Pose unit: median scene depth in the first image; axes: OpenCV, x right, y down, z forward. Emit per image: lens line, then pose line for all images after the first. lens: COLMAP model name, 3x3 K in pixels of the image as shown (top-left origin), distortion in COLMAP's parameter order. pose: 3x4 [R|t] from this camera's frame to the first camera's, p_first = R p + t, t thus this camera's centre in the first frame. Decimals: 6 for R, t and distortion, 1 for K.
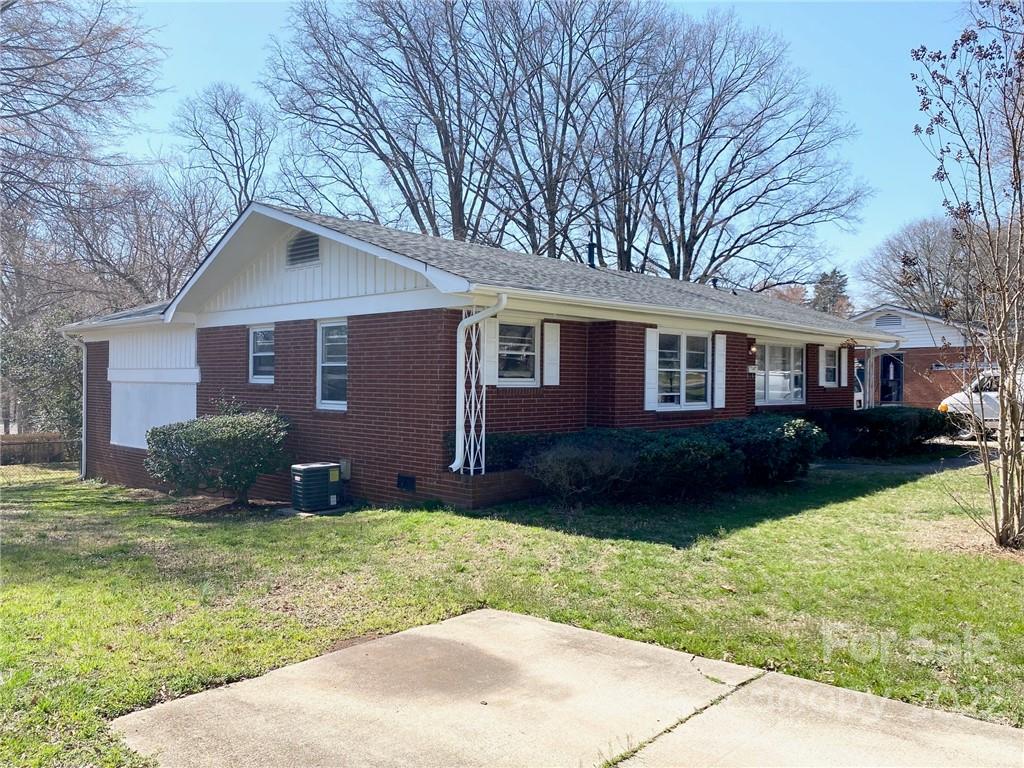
lens RADIAL K [[775.3, 0, 516.0], [0, 775.3, 381.9], [0, 0, 1]] dist [0.048822, -0.090214]
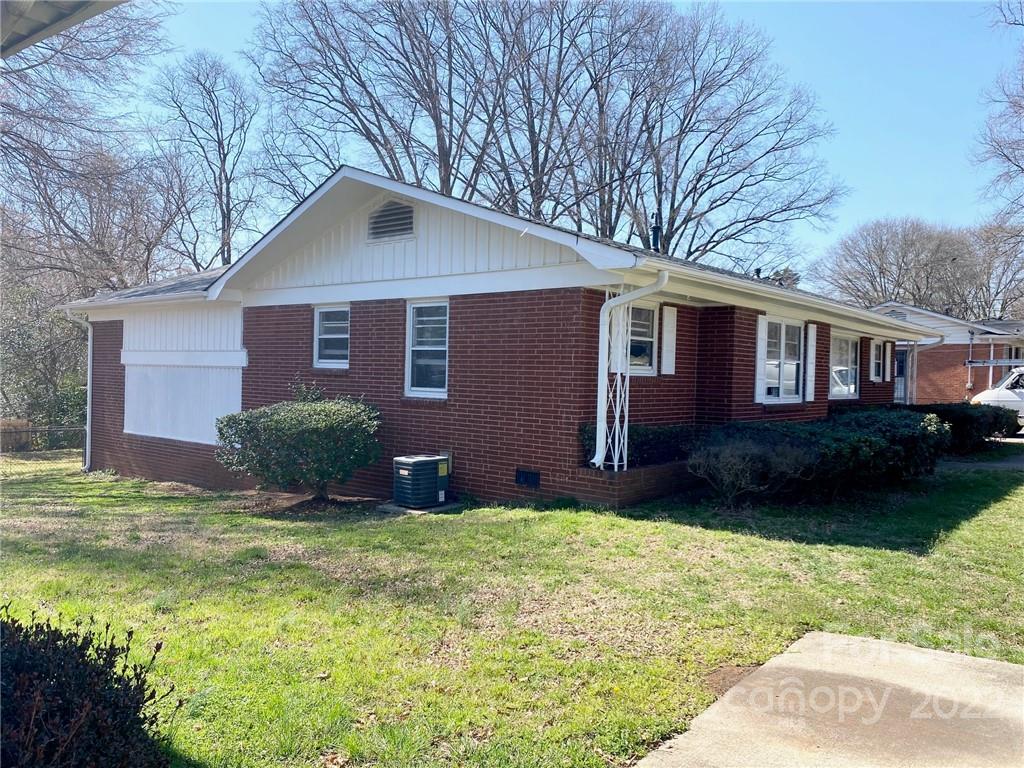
lens RADIAL K [[775.2, 0, 511.2], [0, 775.2, 384.4], [0, 0, 1]] dist [0.052405, -0.083386]
pose [[0.997496, 0.013966, 0.069335, -0.186752], [-0.014849, 0.999815, 0.012233, 0.007069], [-0.069151, -0.013232, 0.997518, 0.076120]]
